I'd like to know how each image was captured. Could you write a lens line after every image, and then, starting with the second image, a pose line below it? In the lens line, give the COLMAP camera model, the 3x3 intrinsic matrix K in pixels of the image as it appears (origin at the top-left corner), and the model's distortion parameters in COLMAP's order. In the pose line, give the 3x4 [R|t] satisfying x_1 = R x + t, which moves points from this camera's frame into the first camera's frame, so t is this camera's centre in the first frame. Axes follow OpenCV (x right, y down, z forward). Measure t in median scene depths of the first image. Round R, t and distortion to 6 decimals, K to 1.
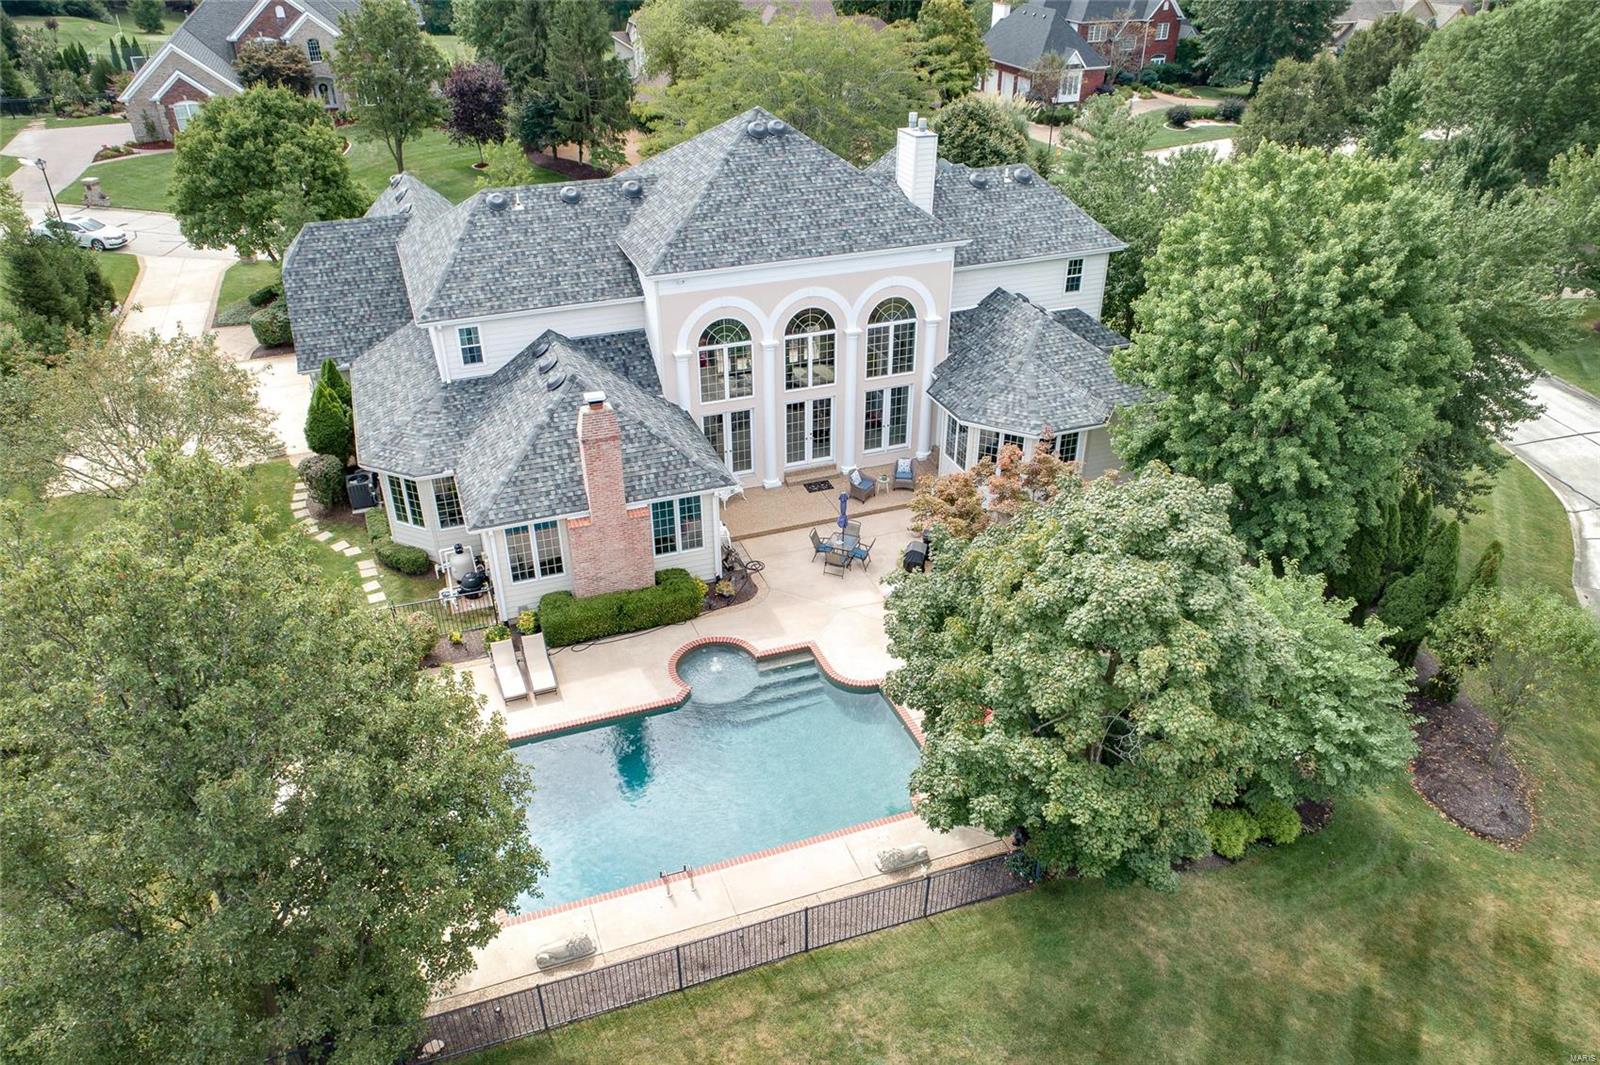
lens RADIAL K [[1145.9, 0, 790.2], [0, 1145.9, 596.9], [0, 0, 1]] dist [-0.001498, 0.006207]
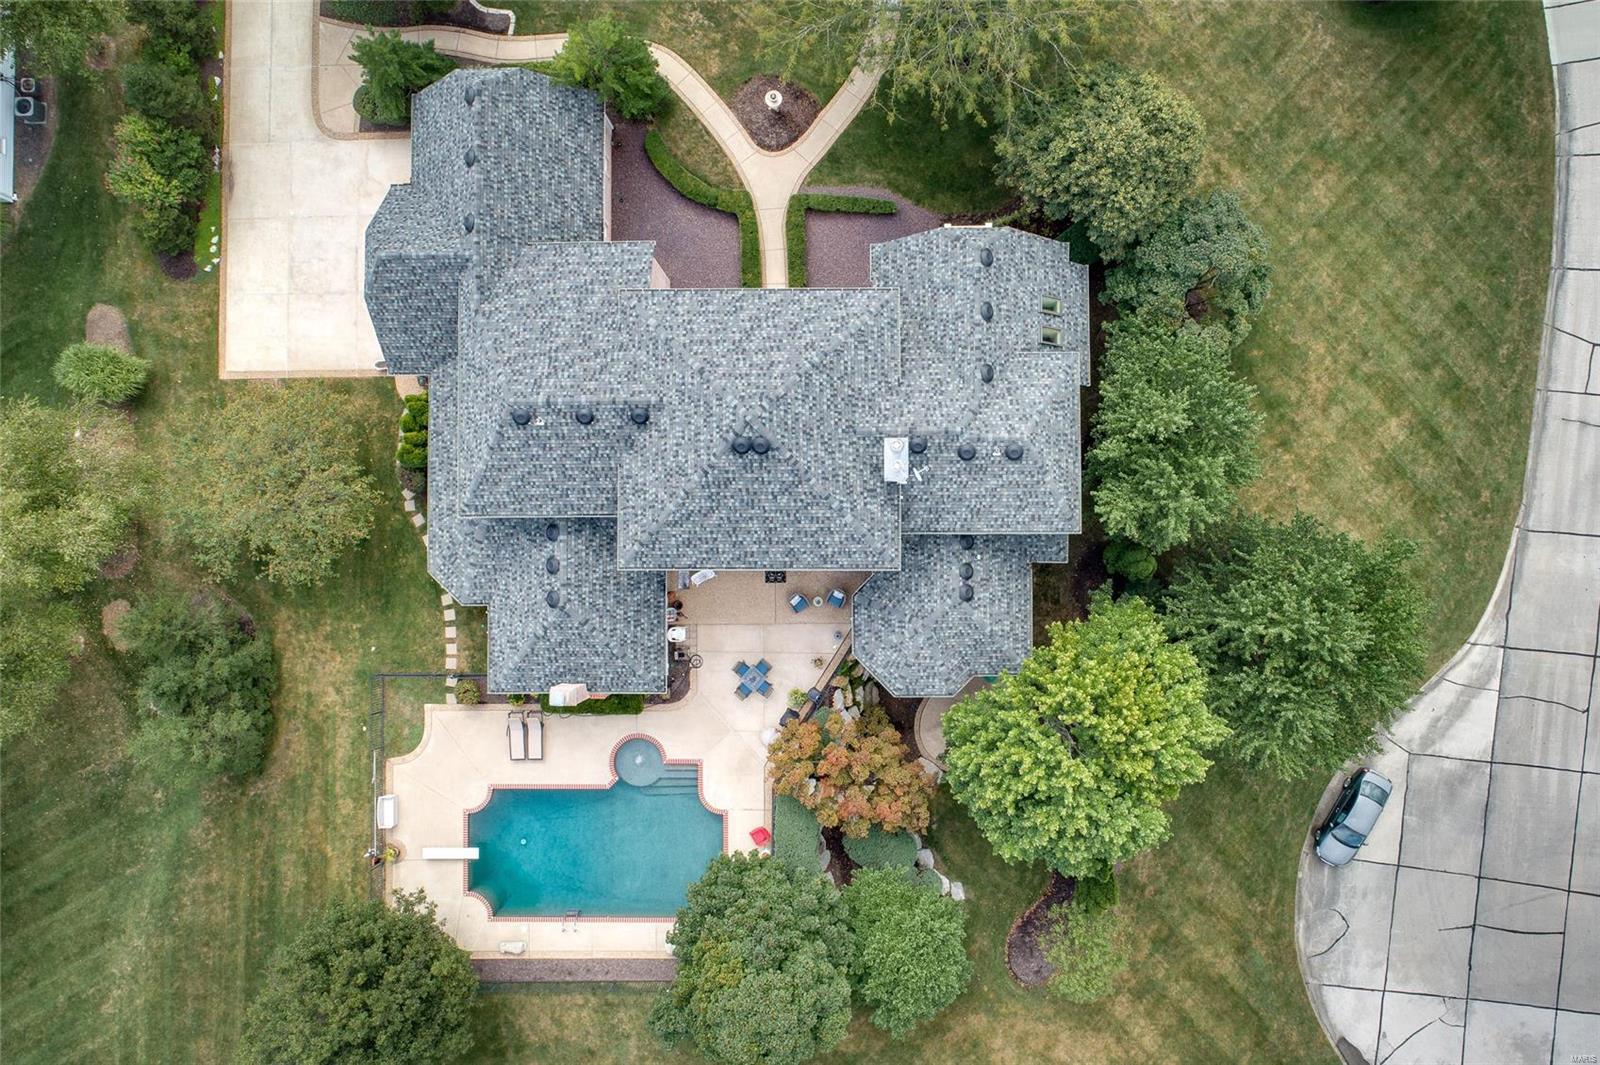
lens RADIAL K [[1208.0, 0, 846.6], [0, 1208.0, 563.5], [0, 0, 1]] dist [-0.001794, 0.002758]
pose [[0.940869, 0.338353, -0.016811, 0.126451], [-0.171897, 0.519584, 0.836949, -1.357092], [0.291920, -0.784570, 0.547022, 0.309972]]
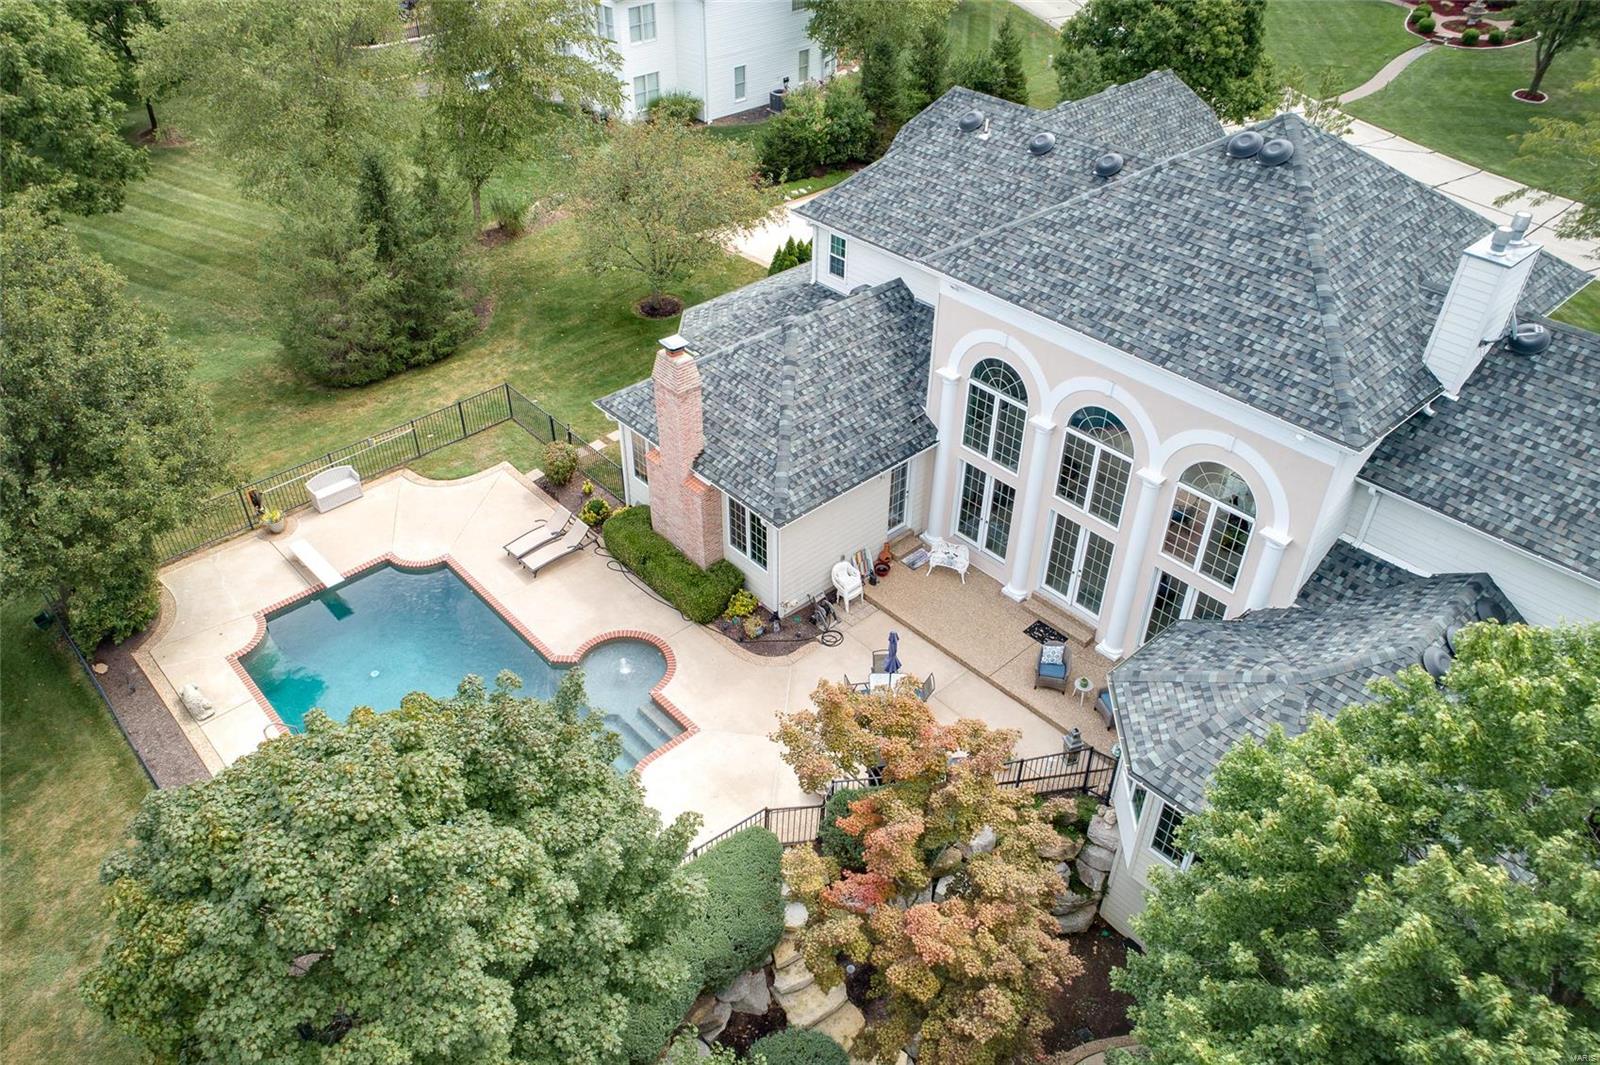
lens RADIAL K [[1170.4, 0, 752.7], [0, 1170.4, 538.6], [0, 0, 1]] dist [0.004847, 0.003926]
pose [[0.354728, 0.573388, -0.738508, 0.498359], [-0.501237, 0.783401, 0.367484, -0.342818], [0.789259, 0.239810, 0.565298, 0.463836]]
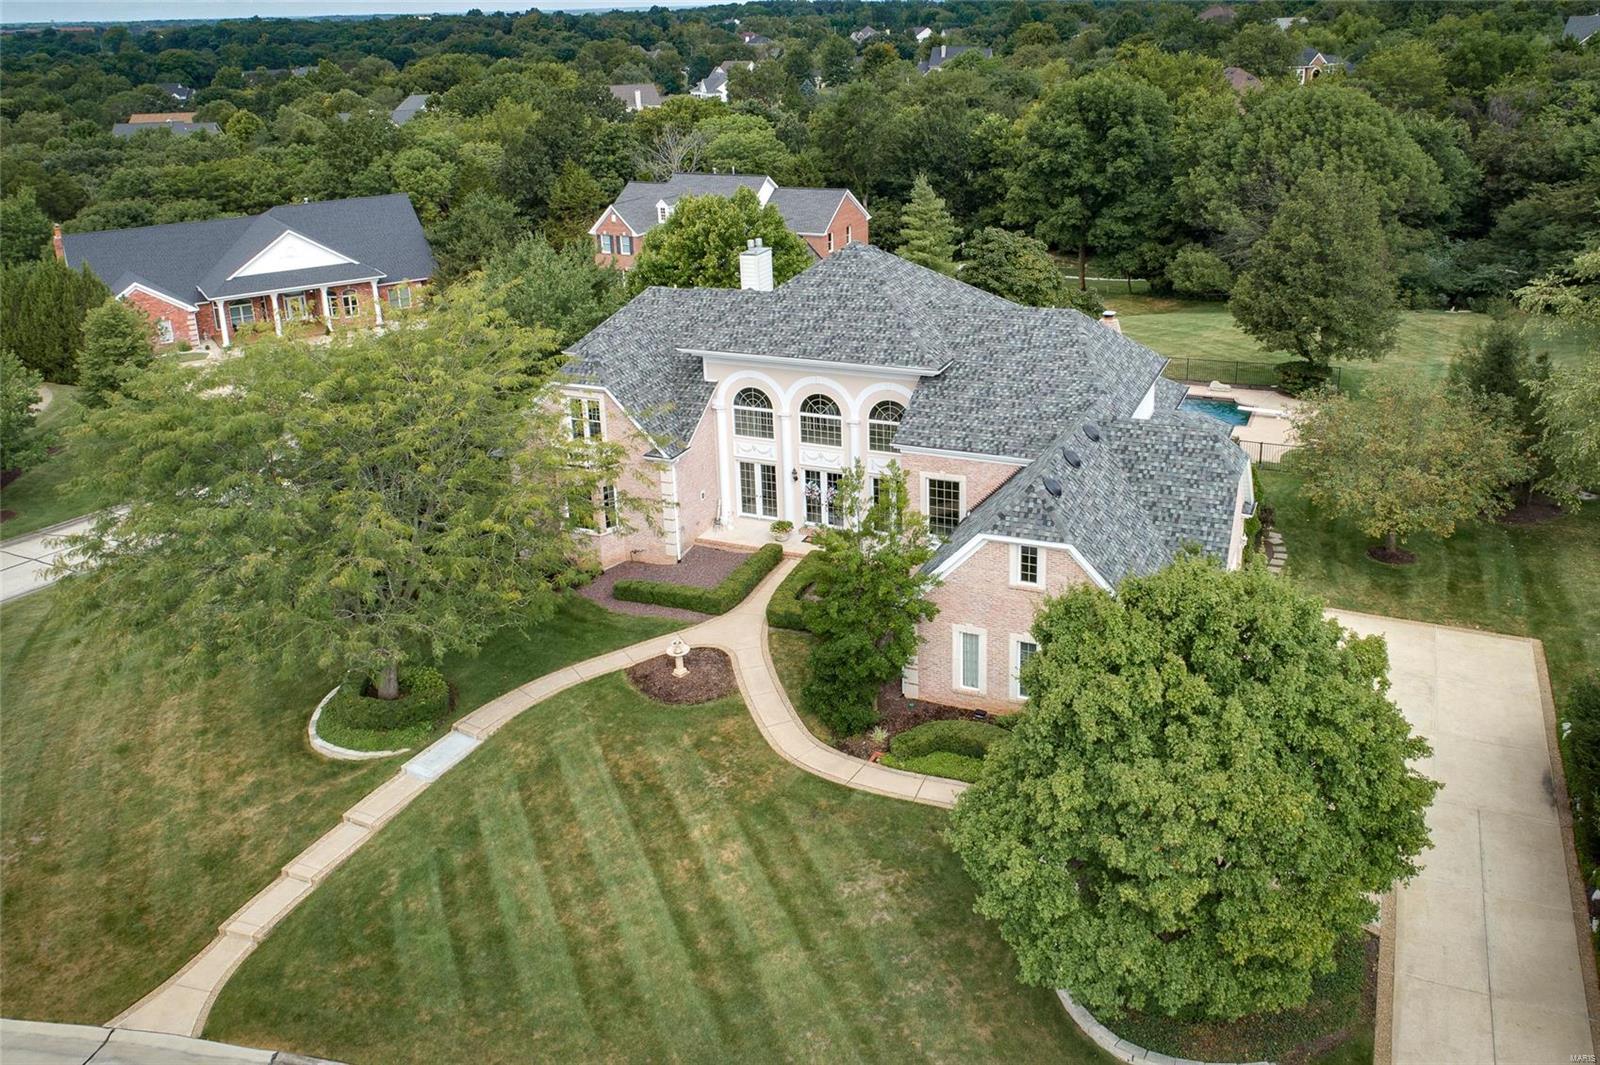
lens RADIAL K [[1272.0, 0, 848.7], [0, 1272.0, 407.5], [0, 0, 1]] dist [-0.004515, 0.004116]
pose [[-0.734453, -0.176139, 0.655403, -0.960663], [0.399397, 0.668605, 0.627256, -1.186974], [-0.548690, 0.722456, -0.420709, 1.746398]]
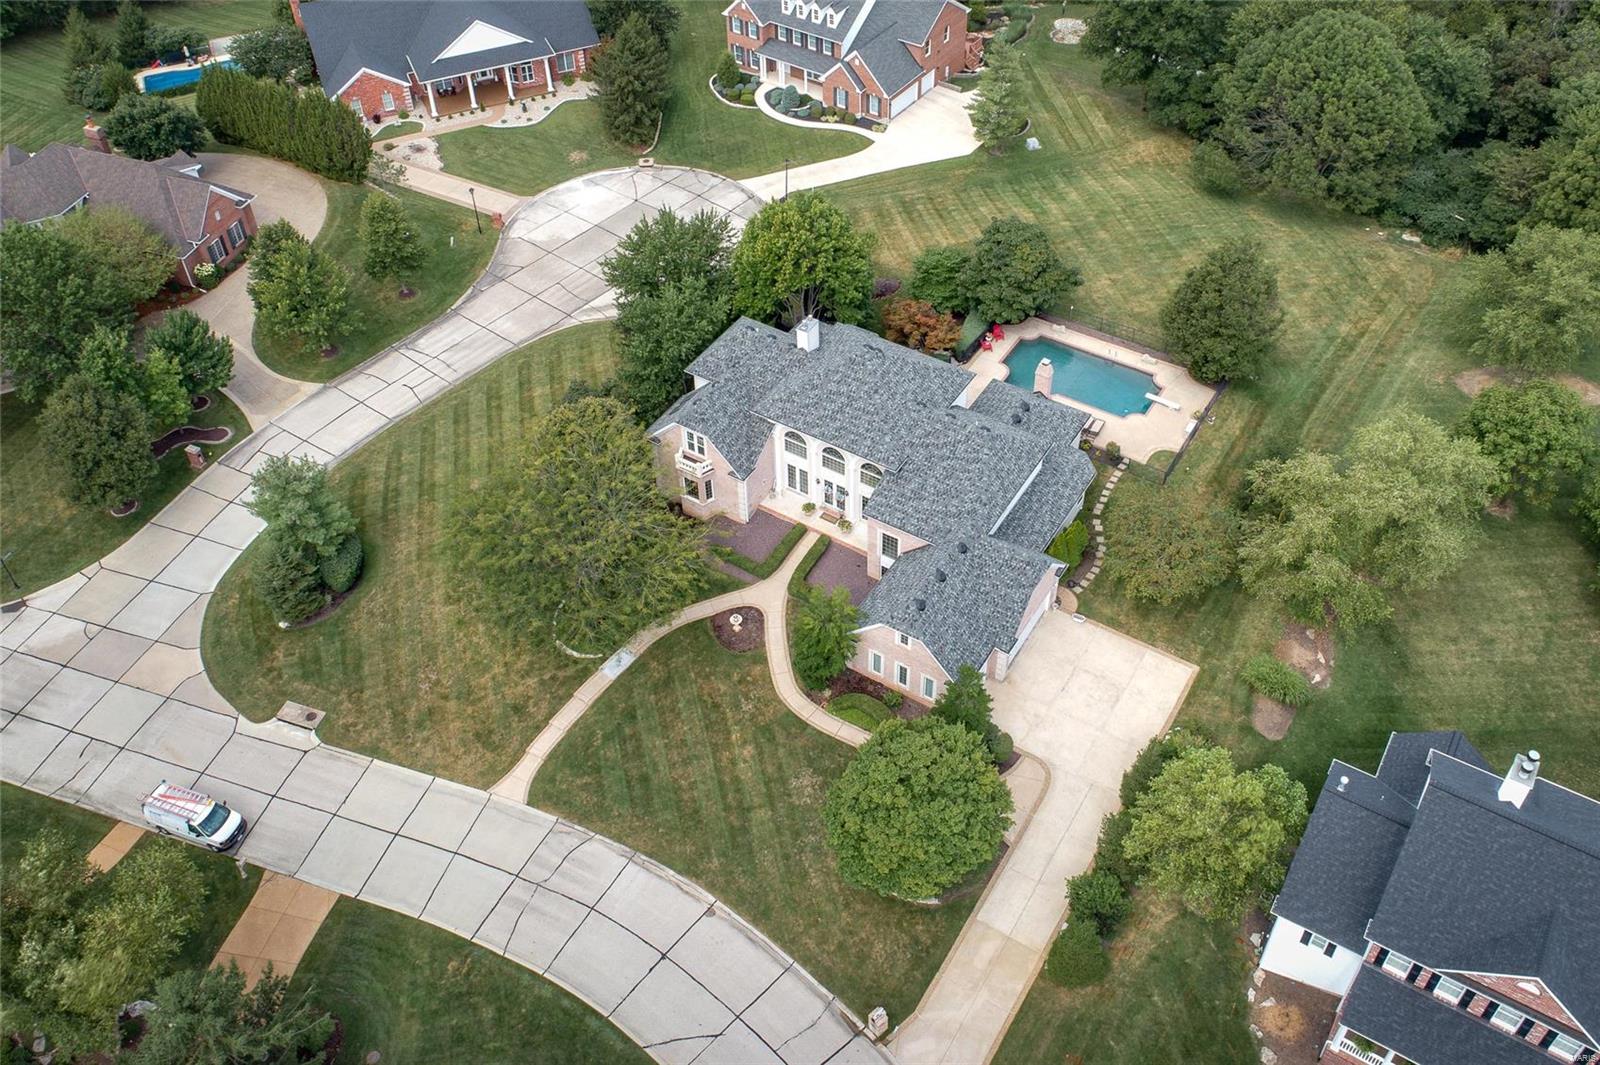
lens RADIAL K [[1312.0, 0, 838.9], [0, 1312.0, 448.3], [0, 0, 1]] dist [-0.005268, 0.001573]
pose [[-0.624191, -0.524700, 0.578857, -1.390317], [0.438998, 0.377337, 0.815412, -2.229277], [-0.646271, 0.763090, -0.005188, 1.199815]]
